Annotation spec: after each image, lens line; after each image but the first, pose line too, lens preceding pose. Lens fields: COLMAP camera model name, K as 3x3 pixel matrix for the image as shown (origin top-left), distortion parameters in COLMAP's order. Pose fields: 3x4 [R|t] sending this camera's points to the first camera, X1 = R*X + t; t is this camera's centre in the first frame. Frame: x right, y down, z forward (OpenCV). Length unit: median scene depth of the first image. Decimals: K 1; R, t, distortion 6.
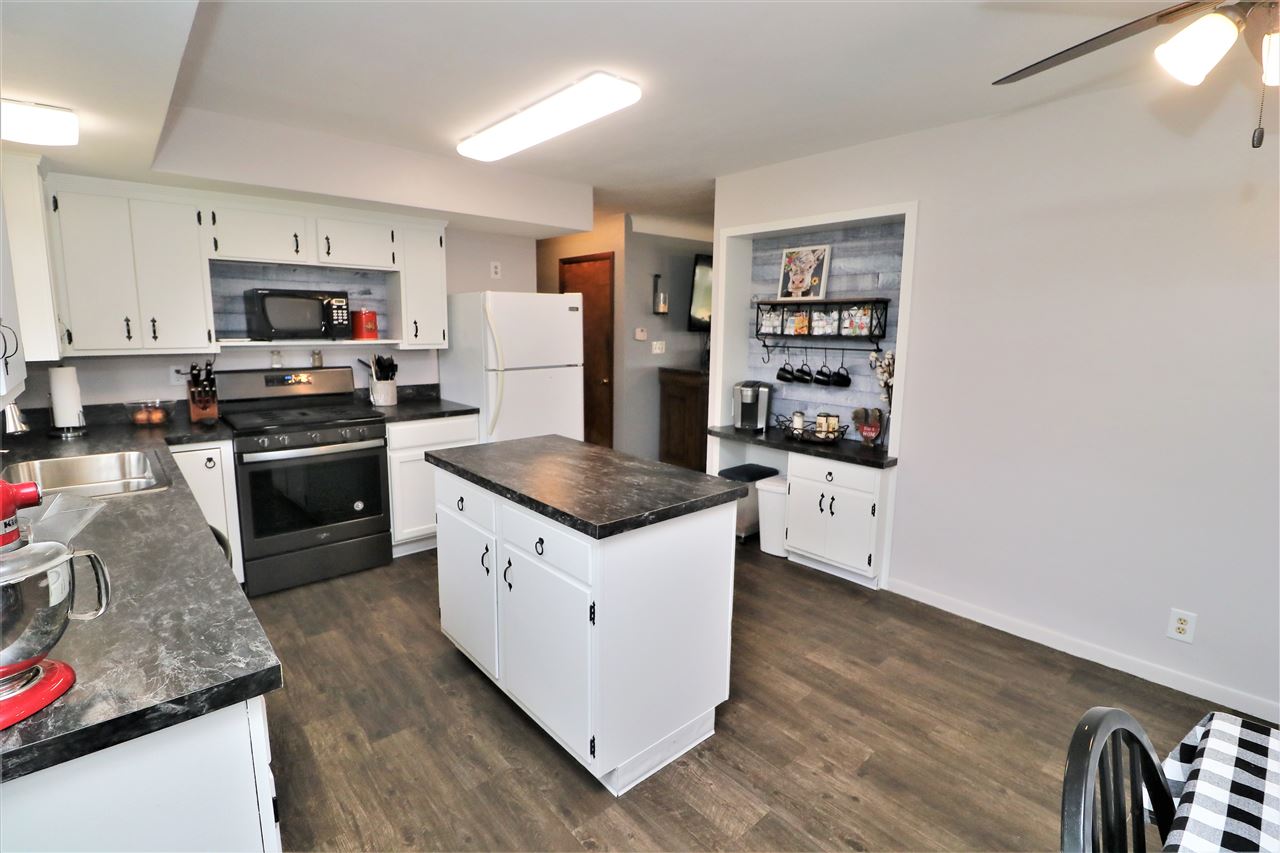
lens RADIAL K [[593.1, 0, 625.2], [0, 593.1, 414.0], [0, 0, 1]] dist [0.003134, -0.015527]
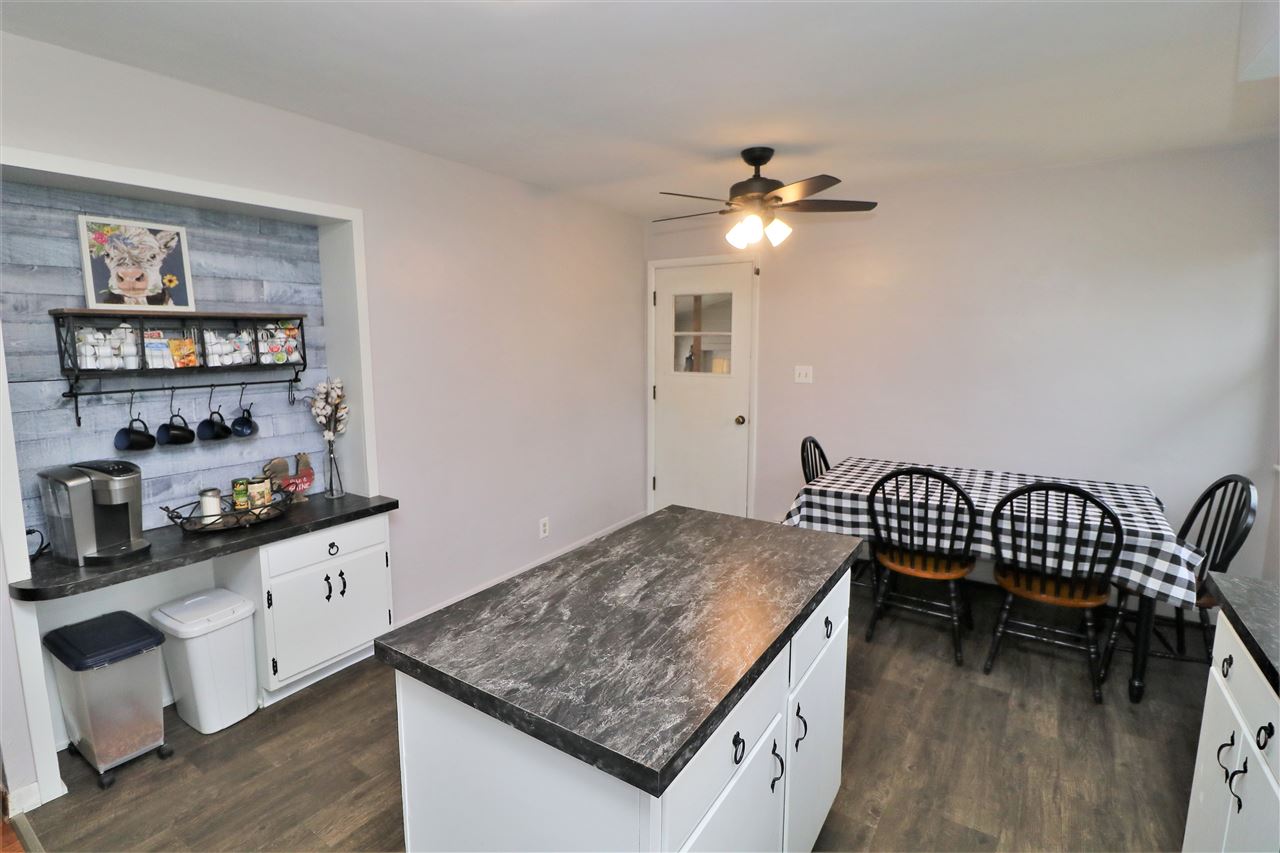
lens RADIAL K [[593.1, 0, 625.2], [0, 593.1, 414.0], [0, 0, 1]] dist [0.003134, -0.015527]
pose [[-0.250262, -0.126608, 0.959864, -0.430485], [0.151197, 0.974138, 0.167912, -0.126147], [-0.956299, 0.187150, -0.224647, 0.743716]]
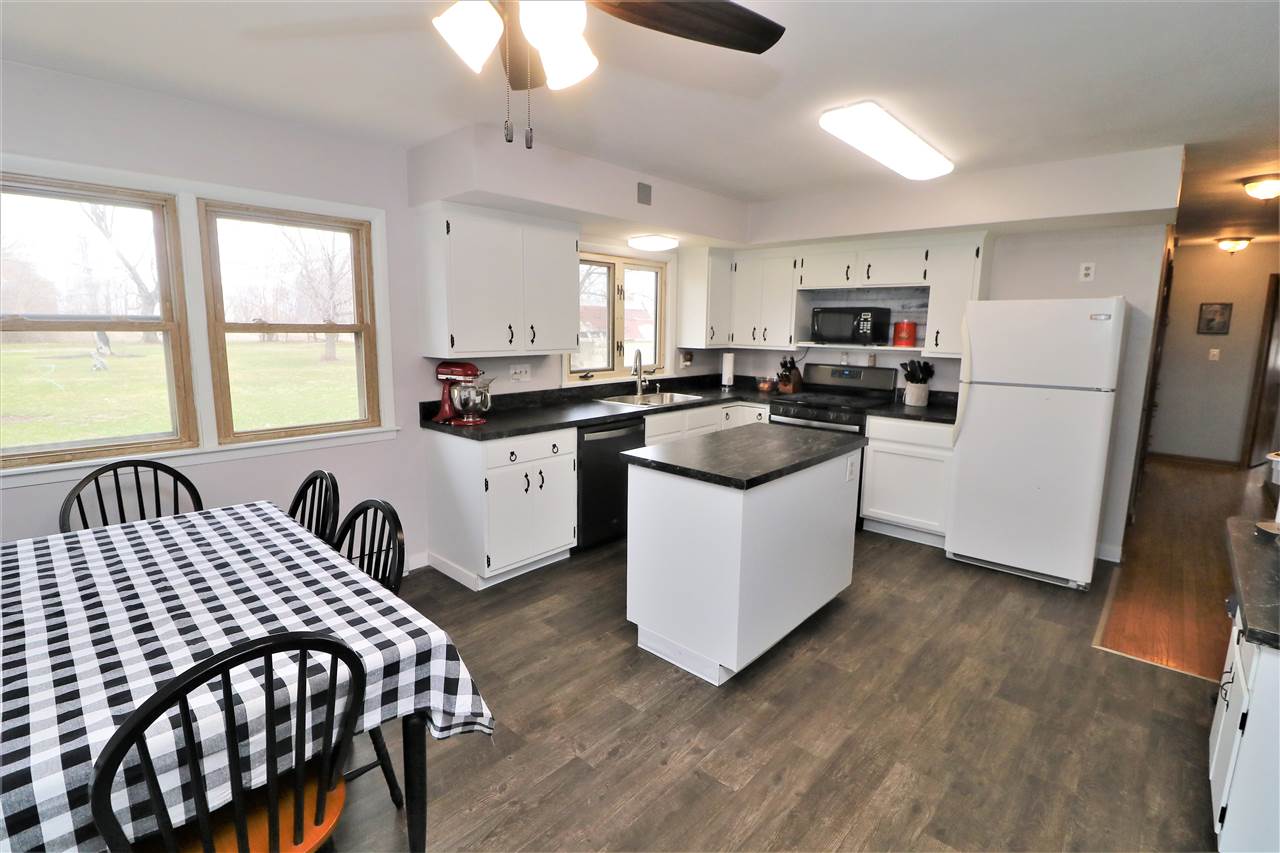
lens RADIAL K [[602.2, 0, 644.1], [0, 602.2, 422.7], [0, 0, 1]] dist [-0.001542, -0.000353]
pose [[0.111443, 0.152682, -0.981972, 0.733361], [-0.162652, 0.977604, 0.133544, -0.057530], [0.980370, 0.144837, 0.133781, 0.382466]]
